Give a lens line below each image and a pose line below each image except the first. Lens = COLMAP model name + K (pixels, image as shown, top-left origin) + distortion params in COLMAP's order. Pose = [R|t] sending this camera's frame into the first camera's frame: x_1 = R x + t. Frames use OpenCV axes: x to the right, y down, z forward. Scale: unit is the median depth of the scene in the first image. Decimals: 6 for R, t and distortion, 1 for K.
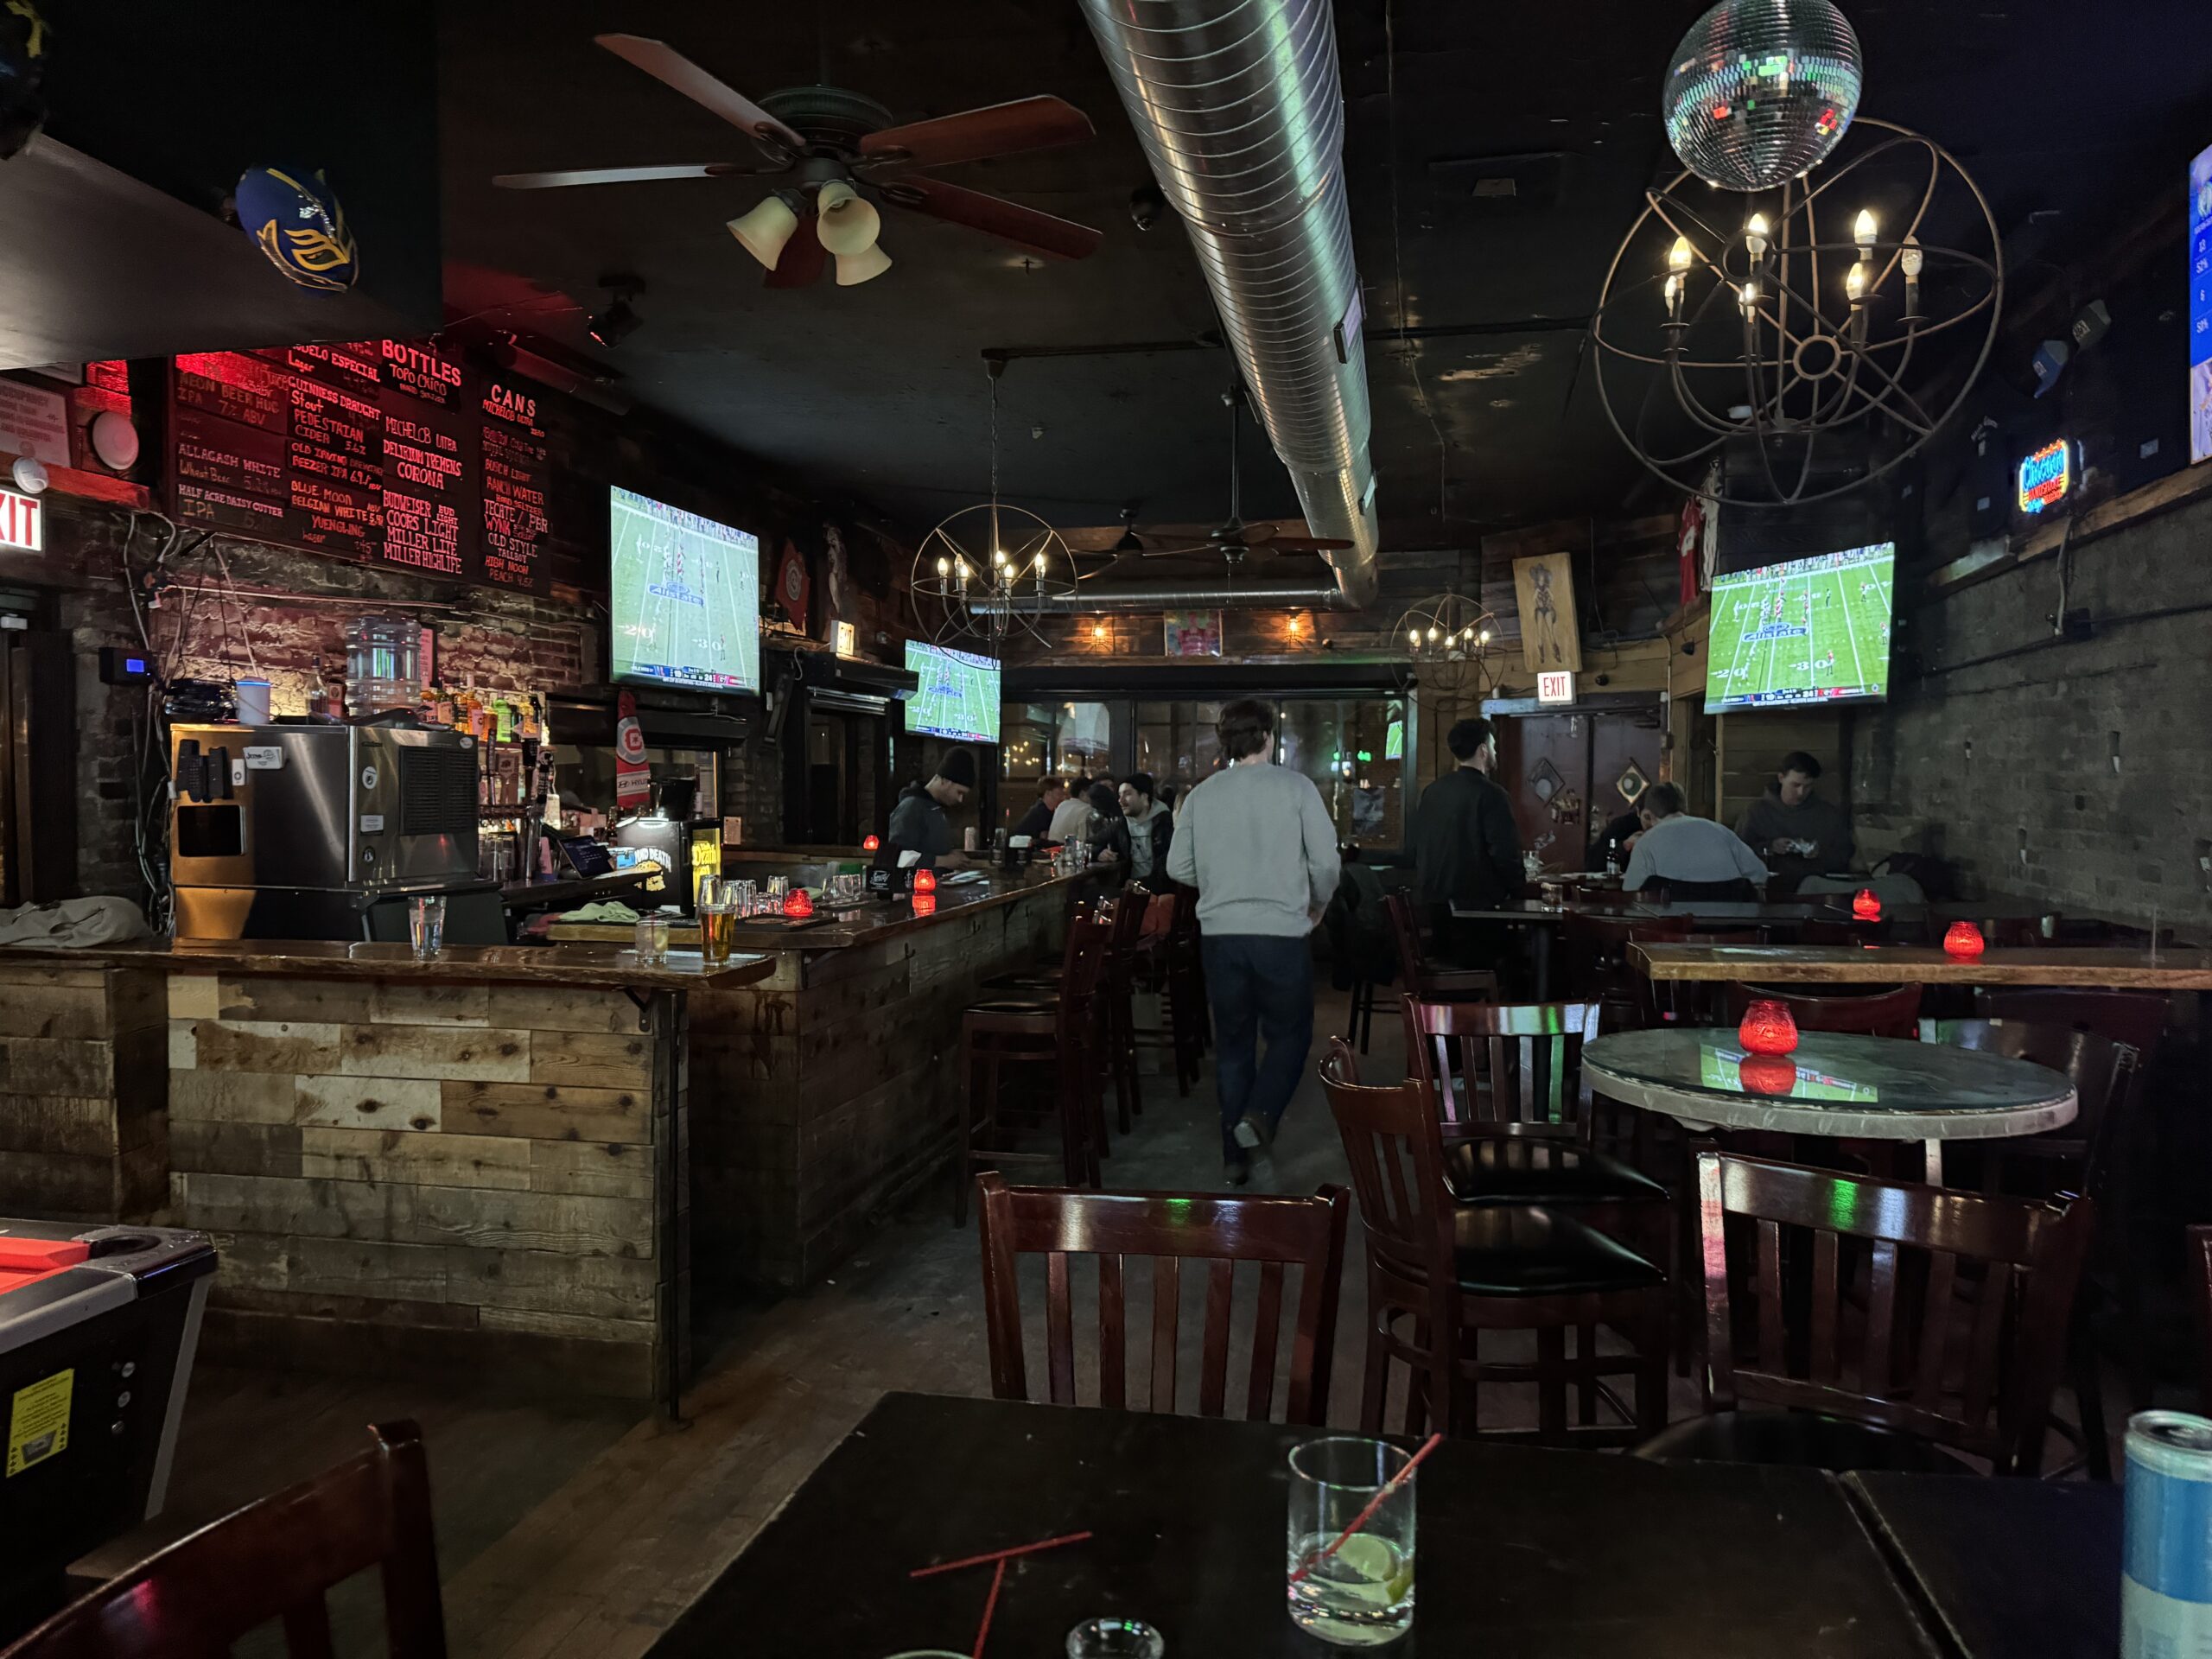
lens RADIAL K [[1548.2, 0, 1082.7], [0, 1548.2, 834.7], [0, 0, 1]] dist [0.012701, -0.023415]
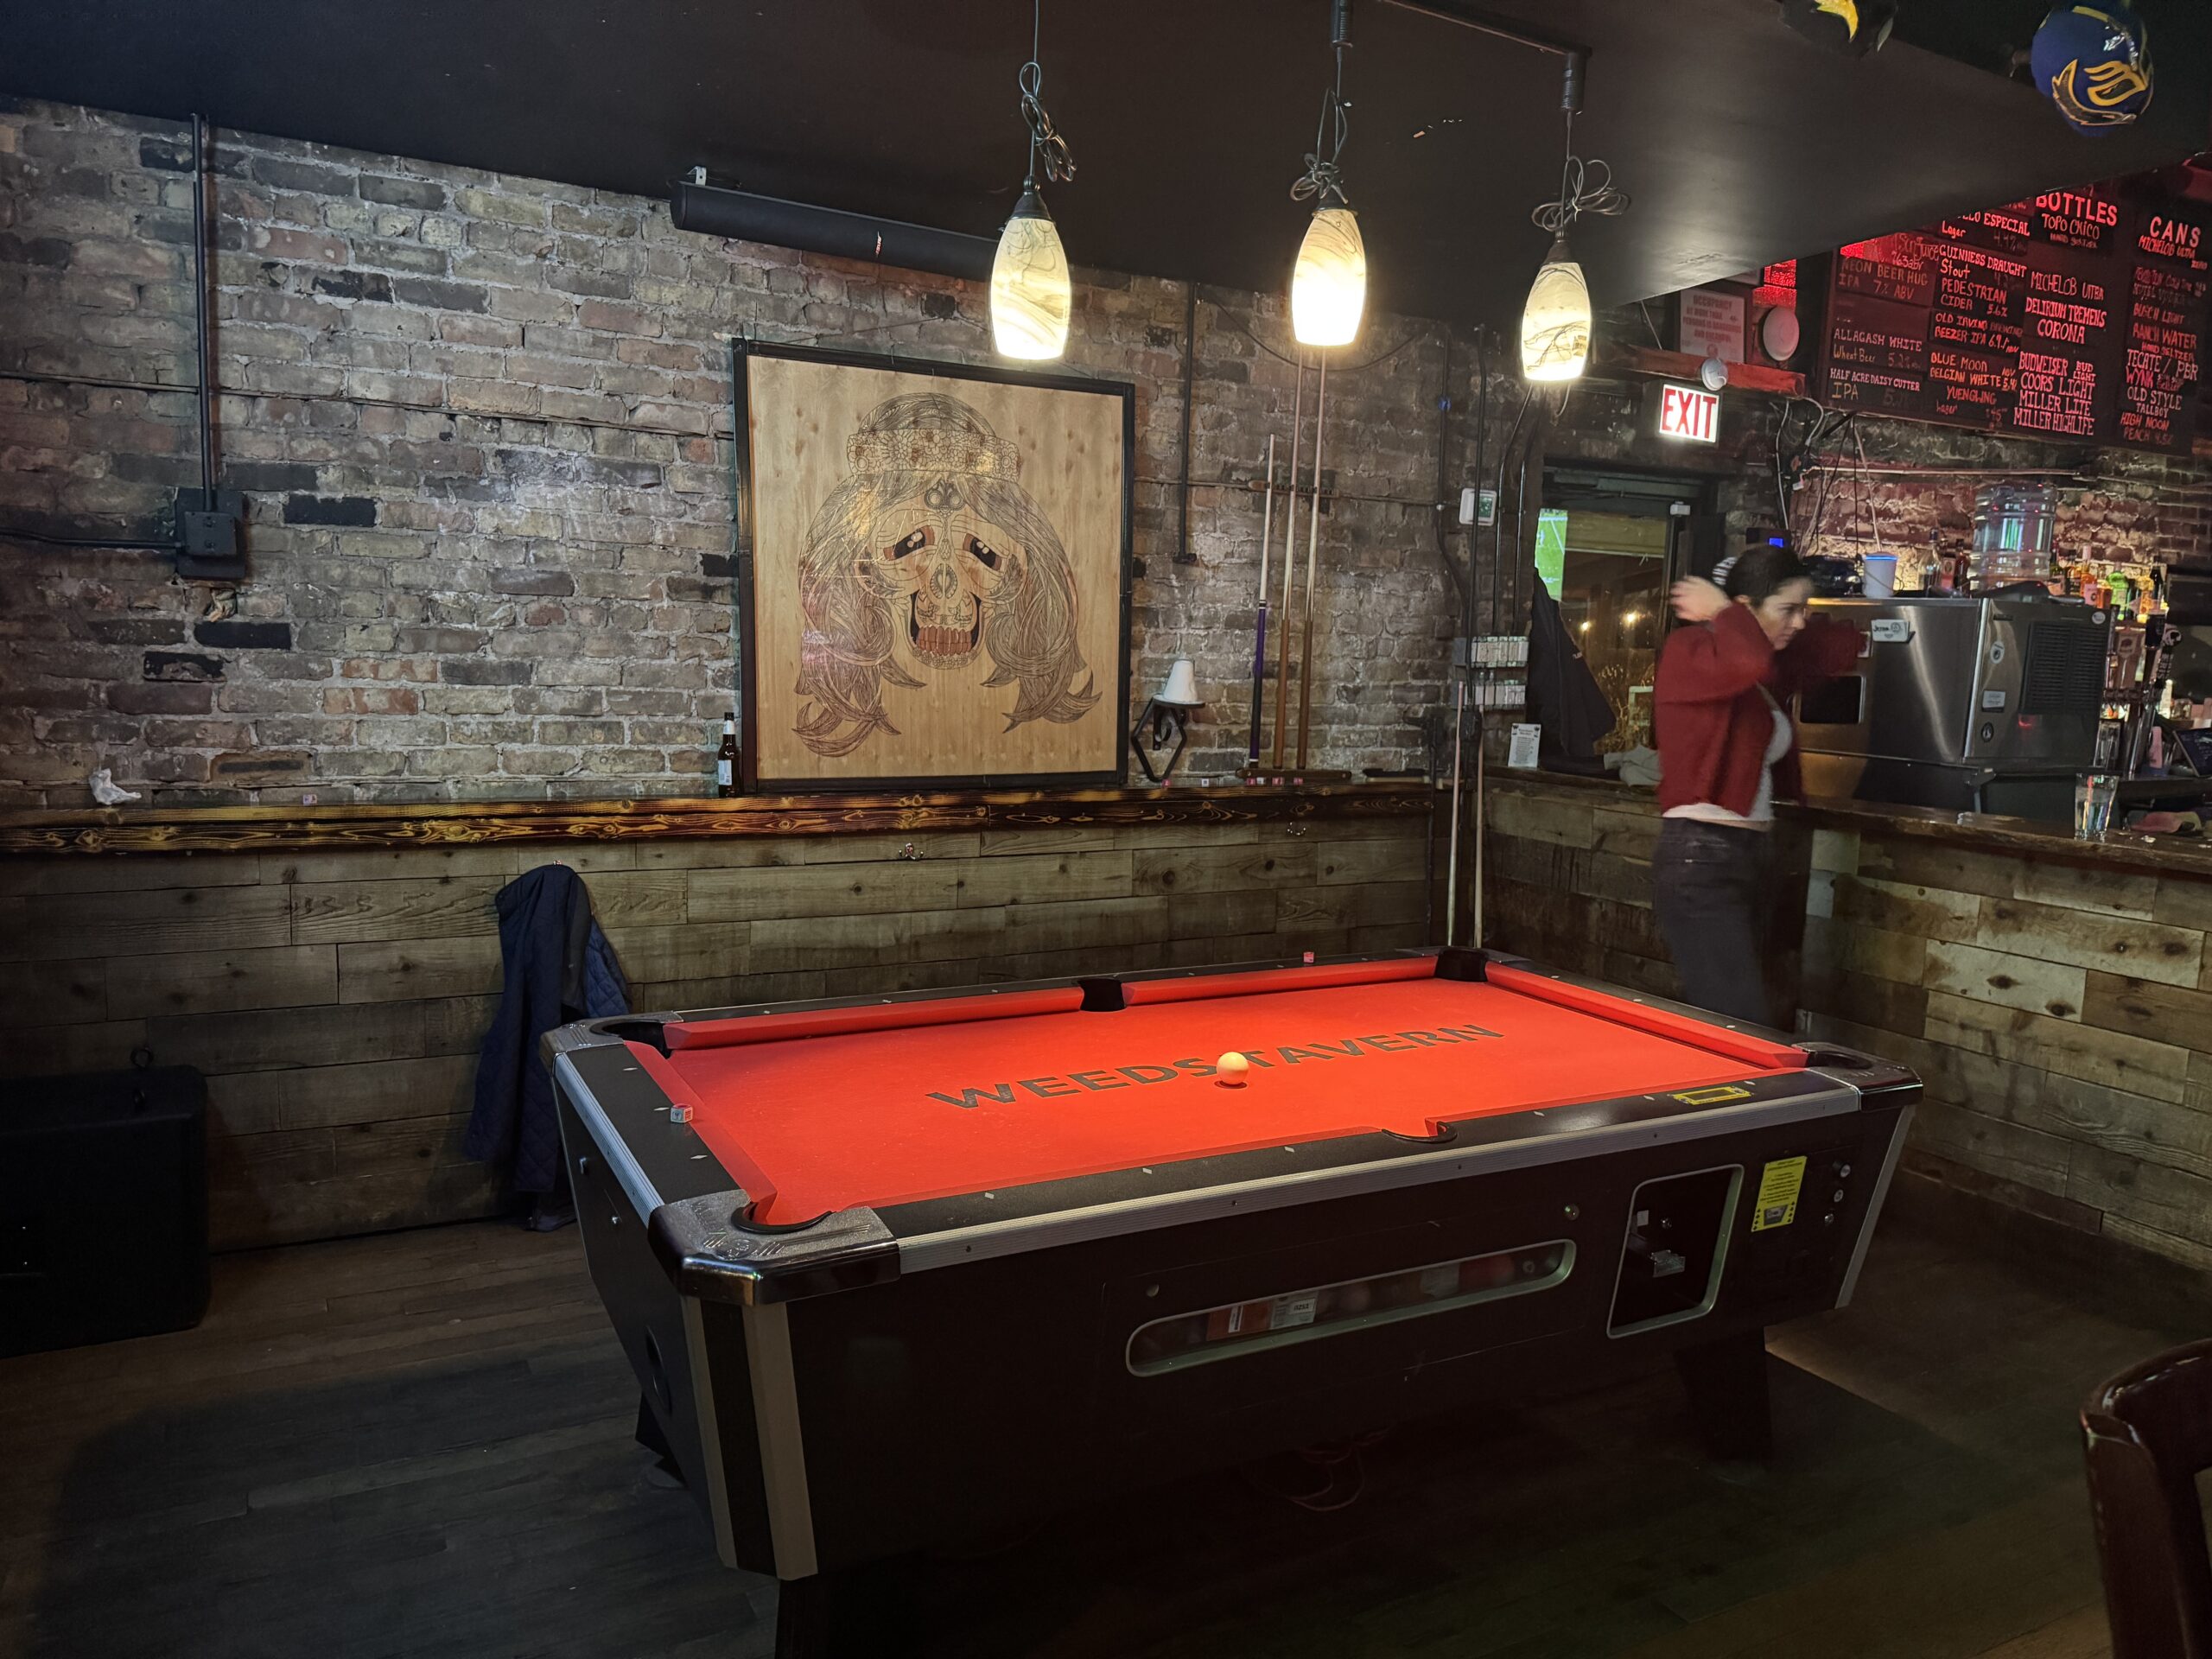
lens RADIAL K [[1534.8, 0, 1106.0], [0, 1534.8, 829.5], [0, 0, 1]] dist [0.005021, -0.006258]
pose [[0.635842, 0.106591, -0.764423, -0.065721], [-0.053509, 0.994123, 0.094112, 0.012984], [0.769962, -0.018936, 0.637809, -0.048687]]
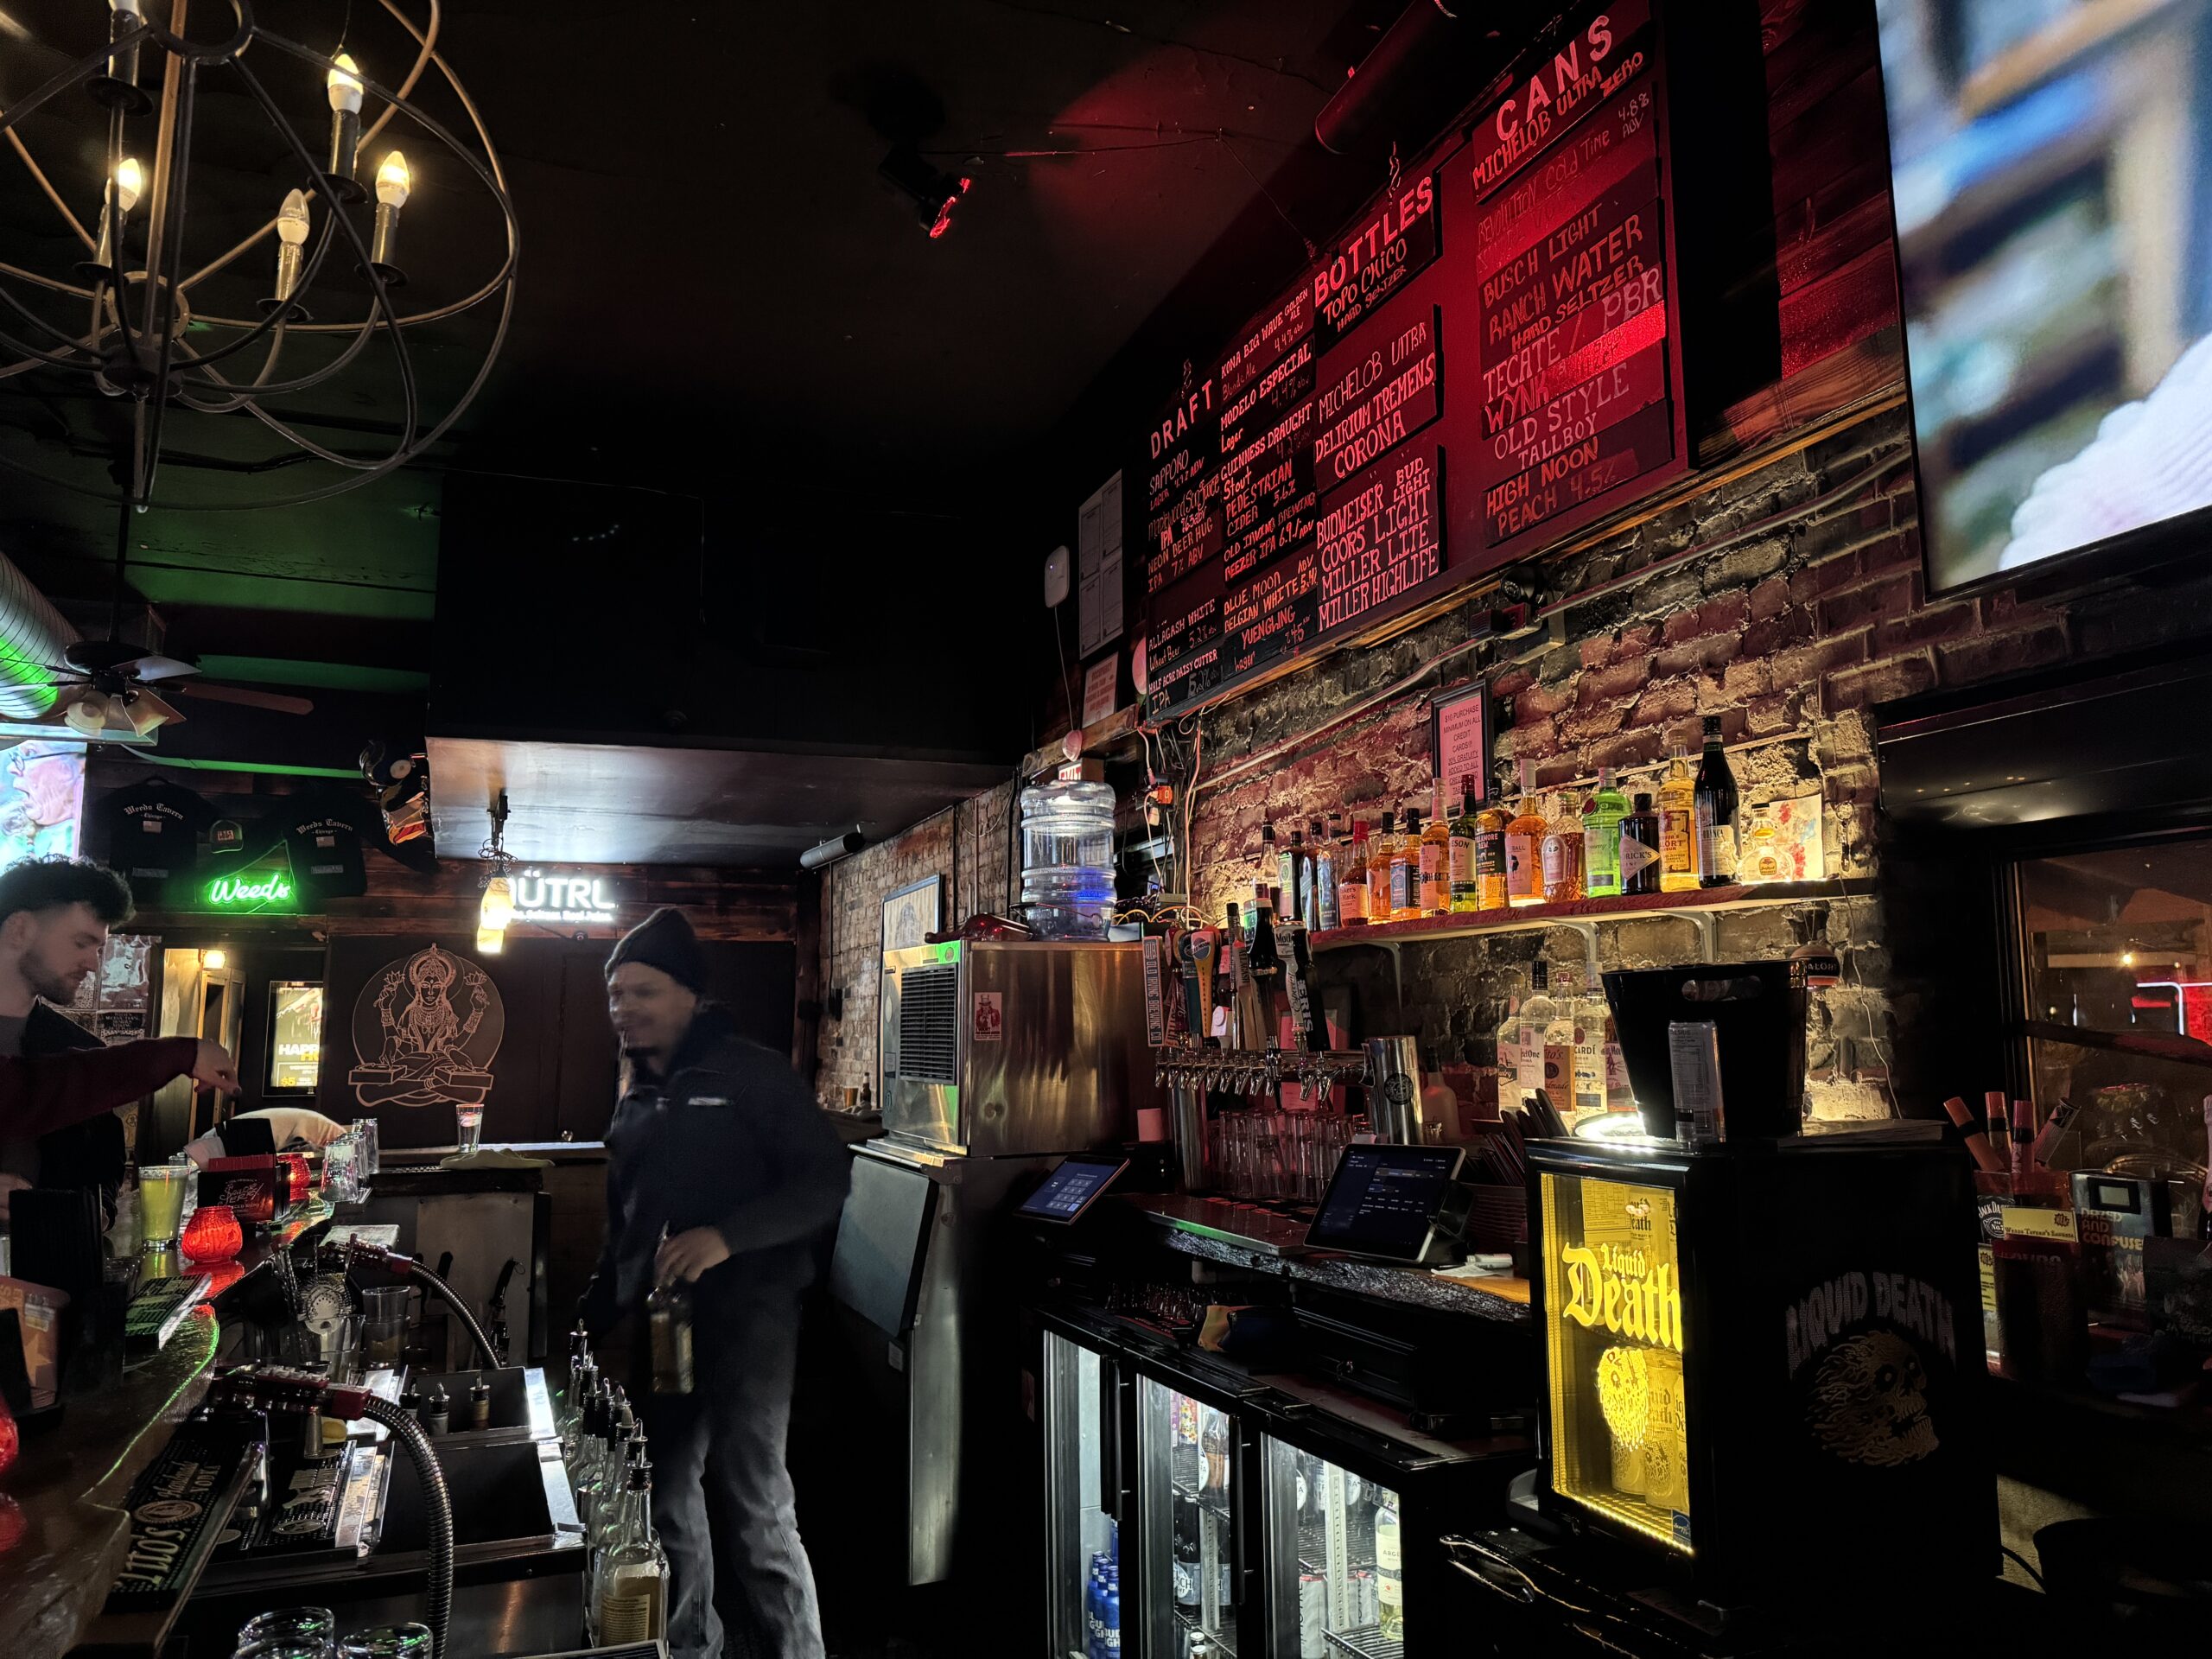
lens RADIAL K [[1548.2, 0, 1082.7], [0, 1548.2, 834.7], [0, 0, 1]] dist [0.012701, -0.023415]
pose [[-0.842488, -0.066381, -0.534610, -0.071689], [-0.015195, 0.994913, -0.099588, -0.048286], [0.538501, -0.075778, -0.839211, 1.726877]]
